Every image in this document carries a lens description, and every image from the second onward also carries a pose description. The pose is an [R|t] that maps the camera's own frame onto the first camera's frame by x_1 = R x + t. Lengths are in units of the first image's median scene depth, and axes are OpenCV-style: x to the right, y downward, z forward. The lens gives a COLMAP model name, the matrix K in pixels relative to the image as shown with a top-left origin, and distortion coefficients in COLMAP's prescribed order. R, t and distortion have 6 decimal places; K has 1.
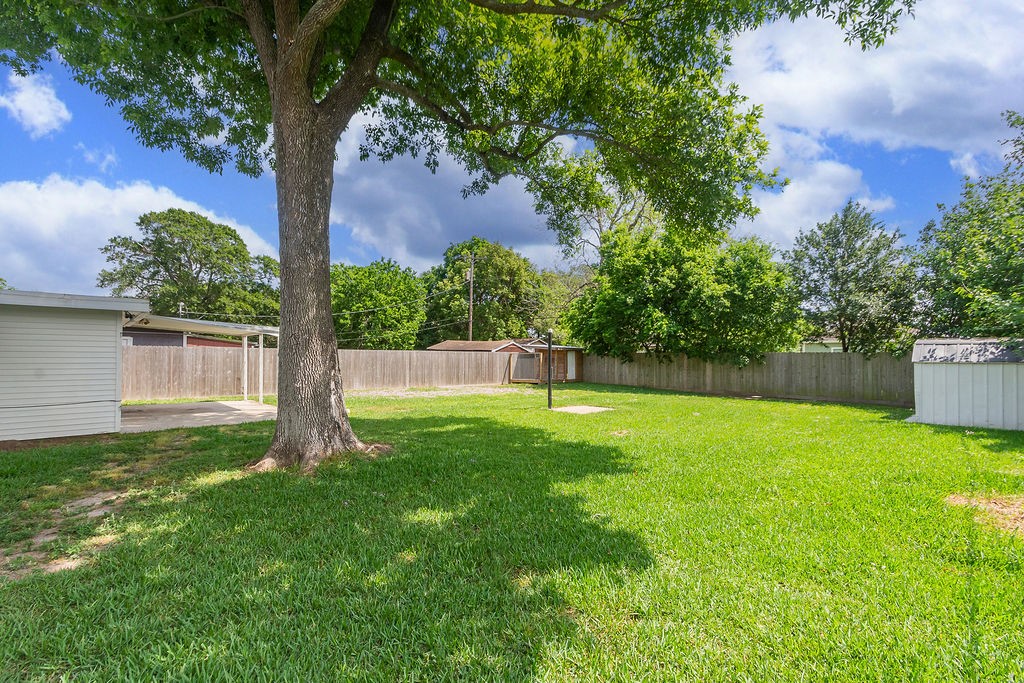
lens RADIAL K [[466.8, 0, 517.6], [0, 466.8, 350.4], [0, 0, 1]] dist [0.007267, -0.003676]
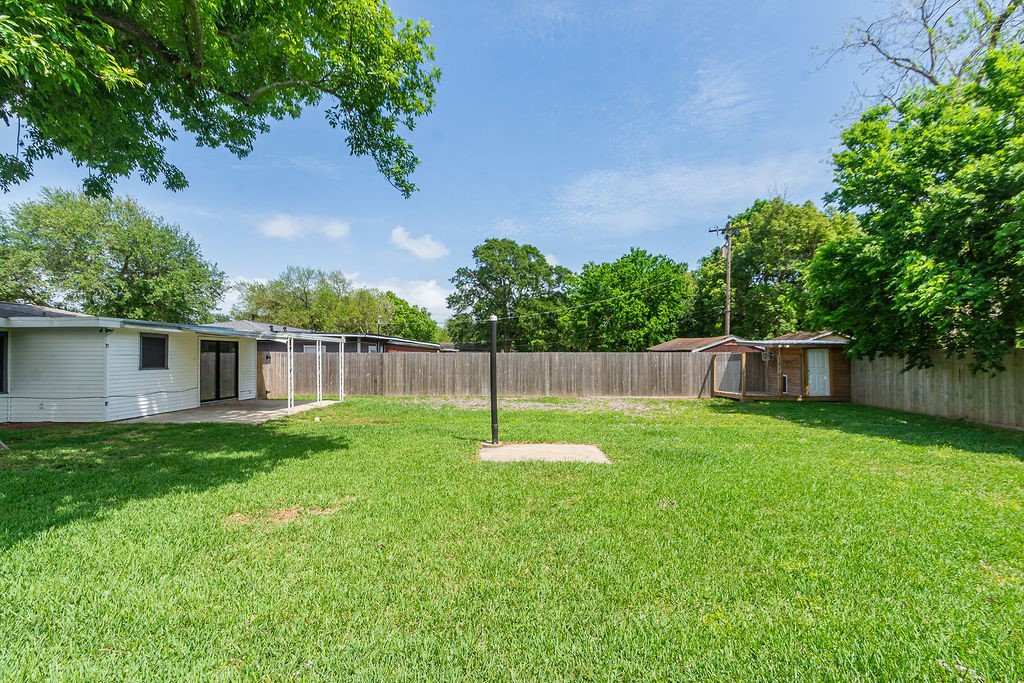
lens RADIAL K [[466.8, 0, 536.6], [0, 466.8, 355.0], [0, 0, 1]] dist [0.007267, -0.003676]
pose [[0.693635, -0.011238, -0.720239, 0.335834], [0.015044, 0.999886, -0.001113, 0.004445], [0.720169, -0.010064, 0.693725, 0.359252]]
